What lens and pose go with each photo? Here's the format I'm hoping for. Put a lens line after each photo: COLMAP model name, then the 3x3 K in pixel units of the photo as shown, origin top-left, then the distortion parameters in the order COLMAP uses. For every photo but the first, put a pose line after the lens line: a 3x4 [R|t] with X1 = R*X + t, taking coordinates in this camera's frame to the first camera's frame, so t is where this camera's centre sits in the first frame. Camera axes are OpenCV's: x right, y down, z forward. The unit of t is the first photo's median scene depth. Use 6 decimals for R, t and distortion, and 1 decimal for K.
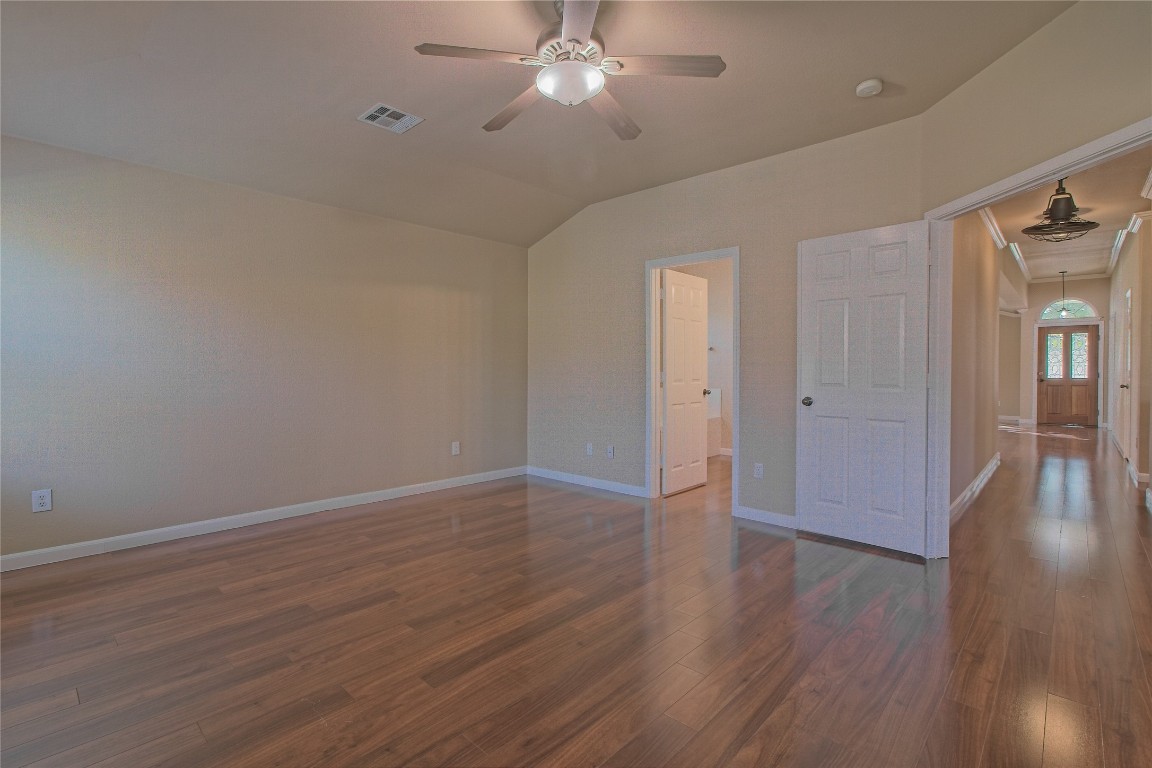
lens RADIAL K [[530.9, 0, 580.2], [0, 530.9, 377.8], [0, 0, 1]] dist [-0.011170, 0.009343]
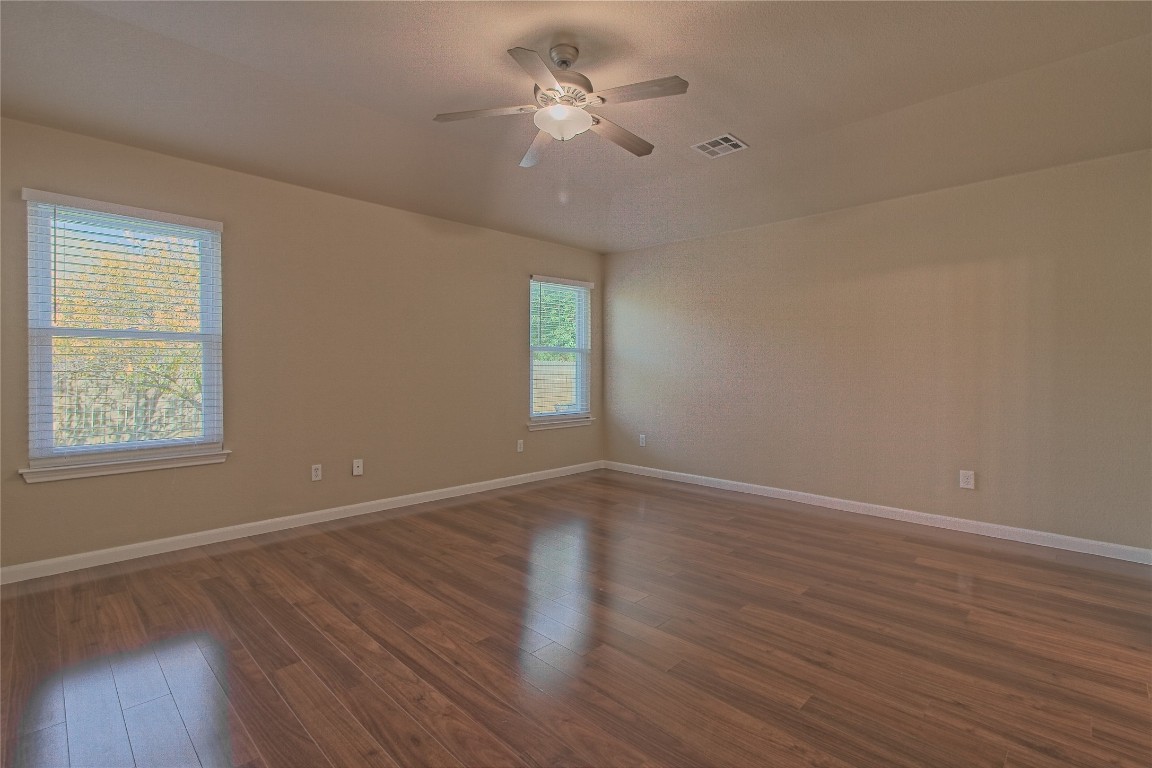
lens RADIAL K [[530.9, 0, 579.1], [0, 530.9, 380.1], [0, 0, 1]] dist [-0.011170, 0.009343]
pose [[-0.030980, 0.014185, -0.999419, 1.361981], [-0.017215, 0.999743, 0.014723, -0.019285], [0.999372, 0.017661, -0.030728, 1.269017]]
